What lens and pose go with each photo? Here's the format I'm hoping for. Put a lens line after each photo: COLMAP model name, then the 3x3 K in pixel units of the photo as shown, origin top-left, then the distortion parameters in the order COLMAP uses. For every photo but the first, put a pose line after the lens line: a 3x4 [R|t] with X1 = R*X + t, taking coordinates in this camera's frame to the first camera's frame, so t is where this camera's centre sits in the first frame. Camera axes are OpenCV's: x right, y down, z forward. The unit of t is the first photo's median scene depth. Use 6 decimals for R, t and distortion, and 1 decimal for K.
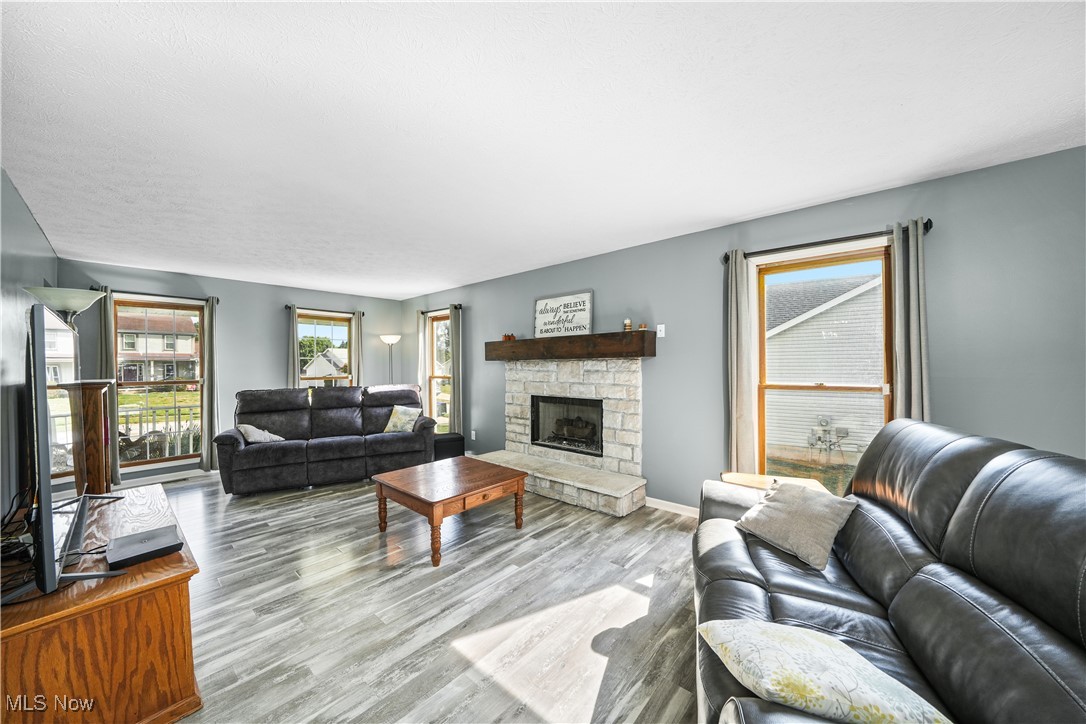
lens RADIAL K [[379.1, 0, 541.2], [0, 379.1, 366.0], [0, 0, 1]] dist [-0.019601, 0.000182]
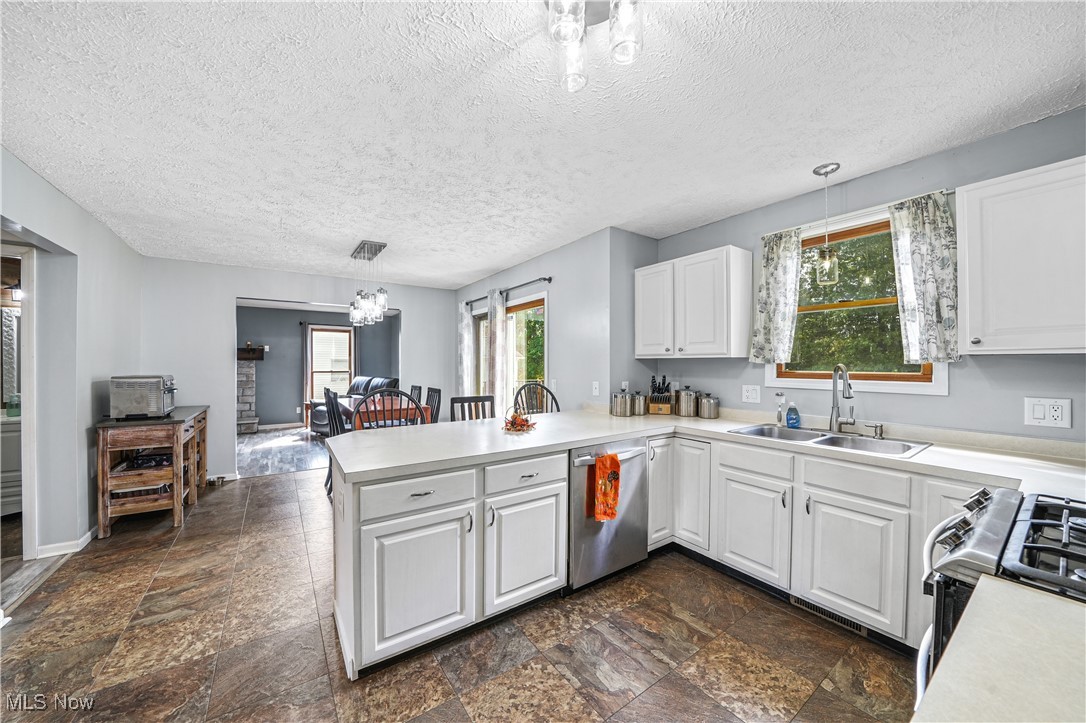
lens RADIAL K [[379.1, 0, 541.2], [0, 379.1, 365.5], [0, 0, 1]] dist [-0.019601, 0.000182]
pose [[0.250661, -0.000691, 0.968075, -1.639669], [-0.002602, 0.999996, 0.001388, -0.000170], [-0.968071, -0.002867, 0.250658, -1.293425]]
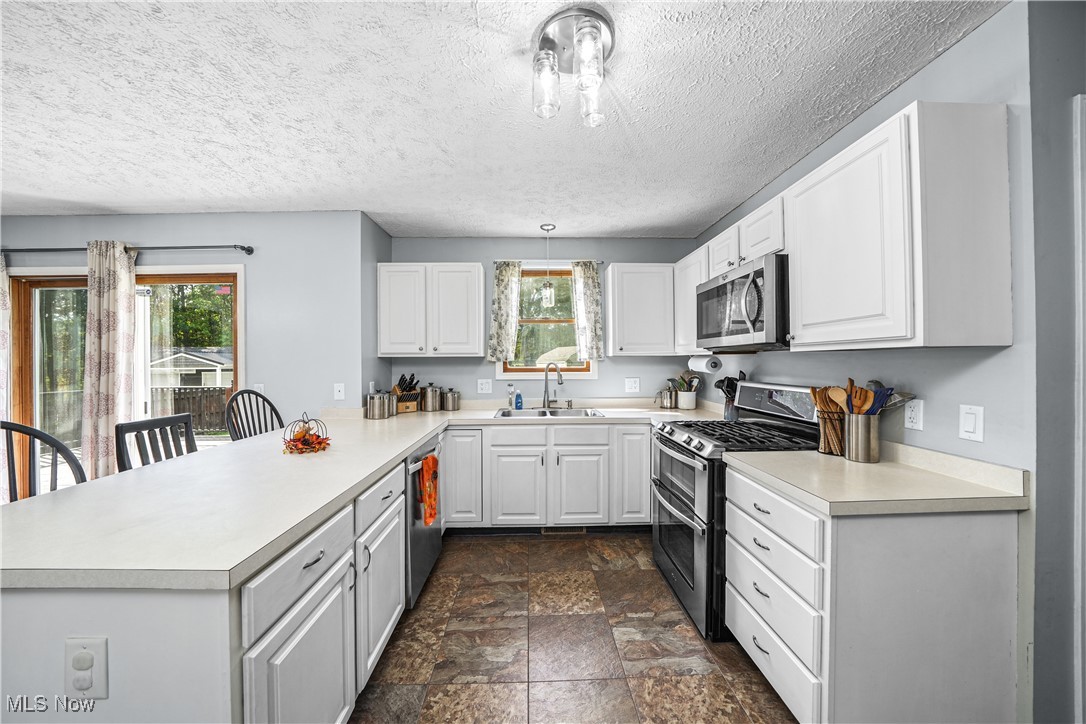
lens RADIAL K [[377.2, 0, 536.0], [0, 377.2, 361.7], [0, 0, 1]] dist [-0.017615, 0.000082]
pose [[-0.663819, 0.006774, 0.747862, -1.567255], [0.008679, 0.999961, -0.001353, -0.001506], [-0.747842, 0.005592, -0.663853, -0.919021]]
